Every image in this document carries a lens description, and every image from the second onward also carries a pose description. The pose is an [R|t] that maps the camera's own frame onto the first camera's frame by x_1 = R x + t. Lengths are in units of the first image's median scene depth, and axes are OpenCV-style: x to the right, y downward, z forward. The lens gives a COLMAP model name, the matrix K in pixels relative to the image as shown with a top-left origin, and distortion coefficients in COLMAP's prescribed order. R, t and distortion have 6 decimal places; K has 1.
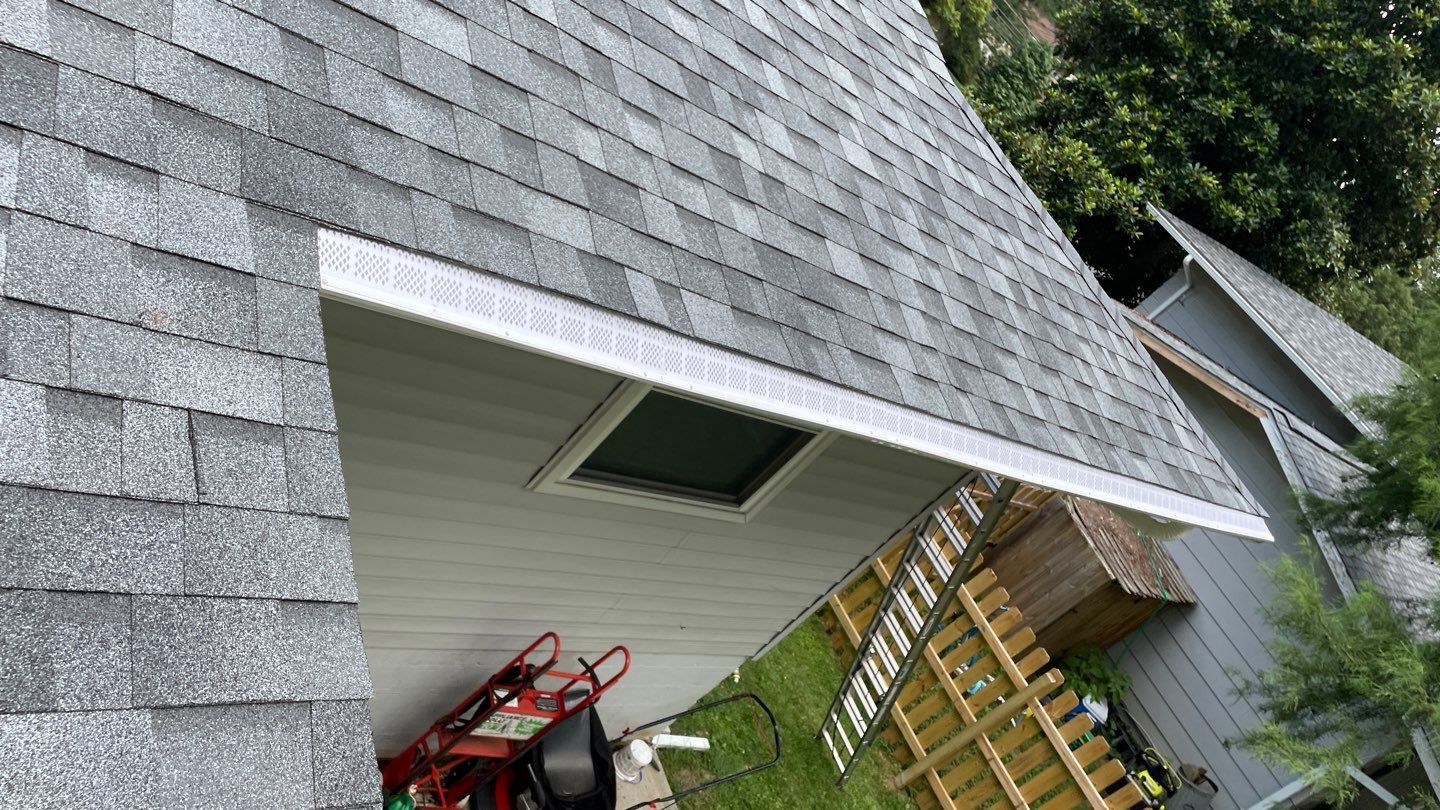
lens RADIAL K [[1096.7, 0, 720.0], [0, 1096.7, 405.0], [0, 0, 1]] dist [0.111062, -0.150169]
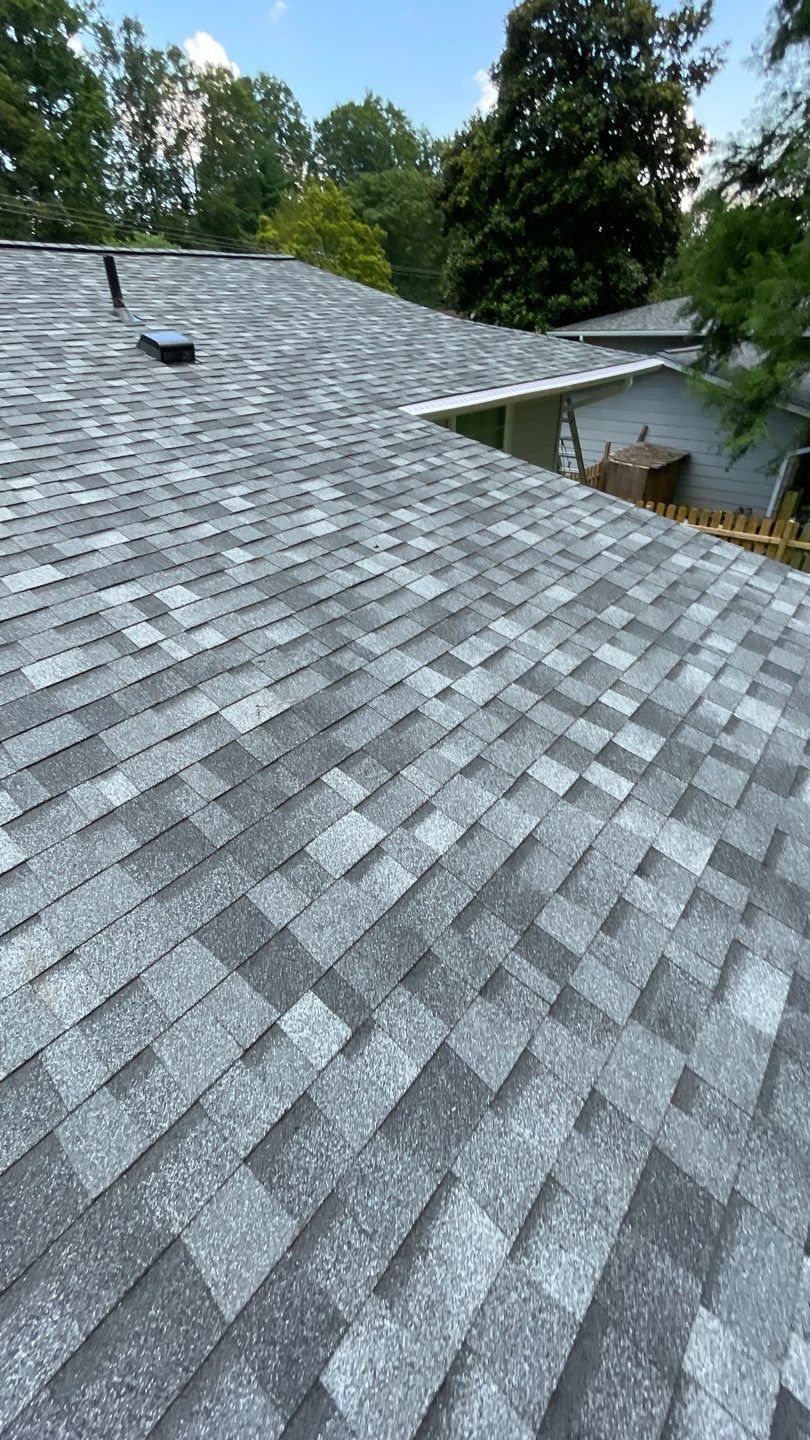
lens RADIAL K [[577.7, 0, 405.0], [0, 577.7, 720.0], [0, 0, 1]] dist [-0.001380, 0.000161]
pose [[0.717193, -0.672636, -0.182196, -0.437189], [0.692889, 0.716211, 0.083351, 0.333510], [0.074426, -0.186021, 0.979723, -0.896843]]
